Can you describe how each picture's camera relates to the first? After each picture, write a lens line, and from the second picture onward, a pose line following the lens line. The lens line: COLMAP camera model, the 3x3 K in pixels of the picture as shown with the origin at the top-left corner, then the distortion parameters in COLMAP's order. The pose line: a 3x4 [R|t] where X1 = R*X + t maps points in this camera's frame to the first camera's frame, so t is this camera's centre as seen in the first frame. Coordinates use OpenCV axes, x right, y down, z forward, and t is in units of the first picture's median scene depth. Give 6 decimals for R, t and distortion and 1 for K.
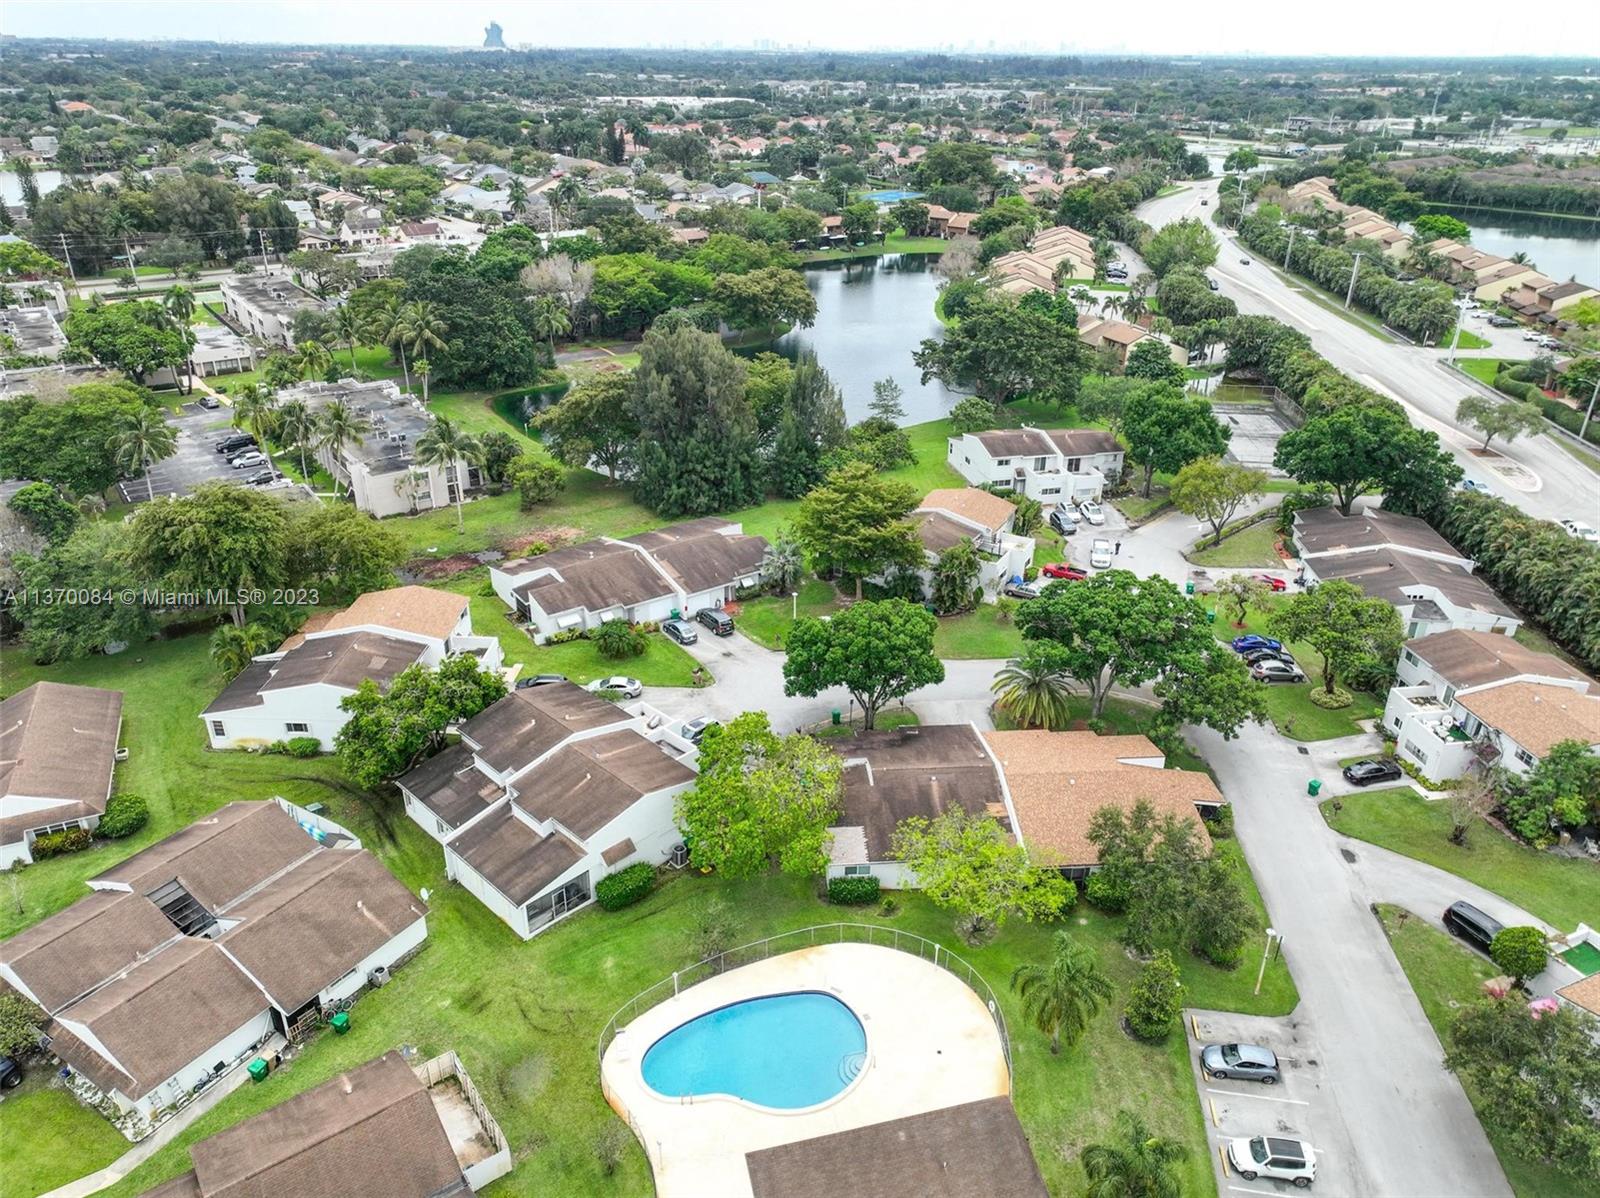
lens RADIAL K [[1121.7, 0, 801.1], [0, 1121.7, 600.5], [0, 0, 1]] dist [0.002626, 0.015406]
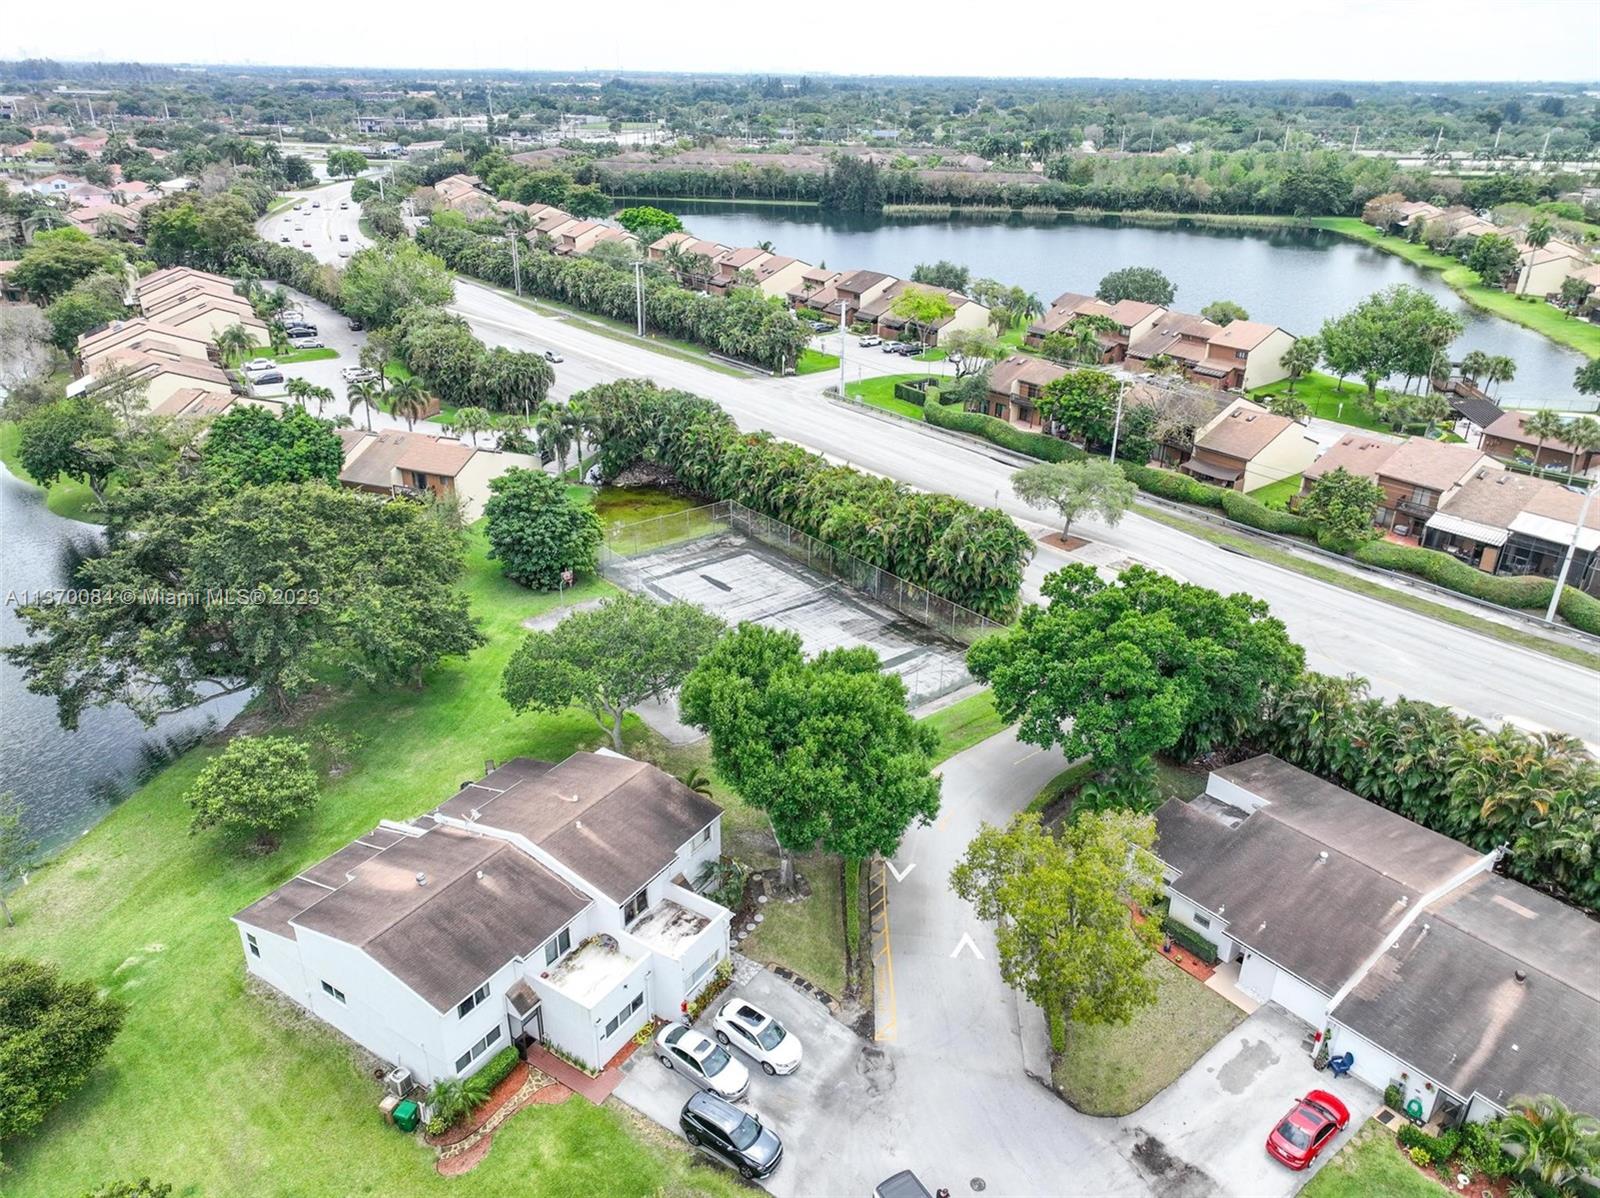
lens RADIAL K [[1121.7, 0, 800.7], [0, 1121.7, 598.2], [0, 0, 1]] dist [0.002626, 0.015406]
pose [[0.724222, -0.295937, 0.622835, 0.035343], [0.302182, 0.948084, 0.099105, -0.110472], [-0.619829, 0.116436, 0.776050, 0.302917]]
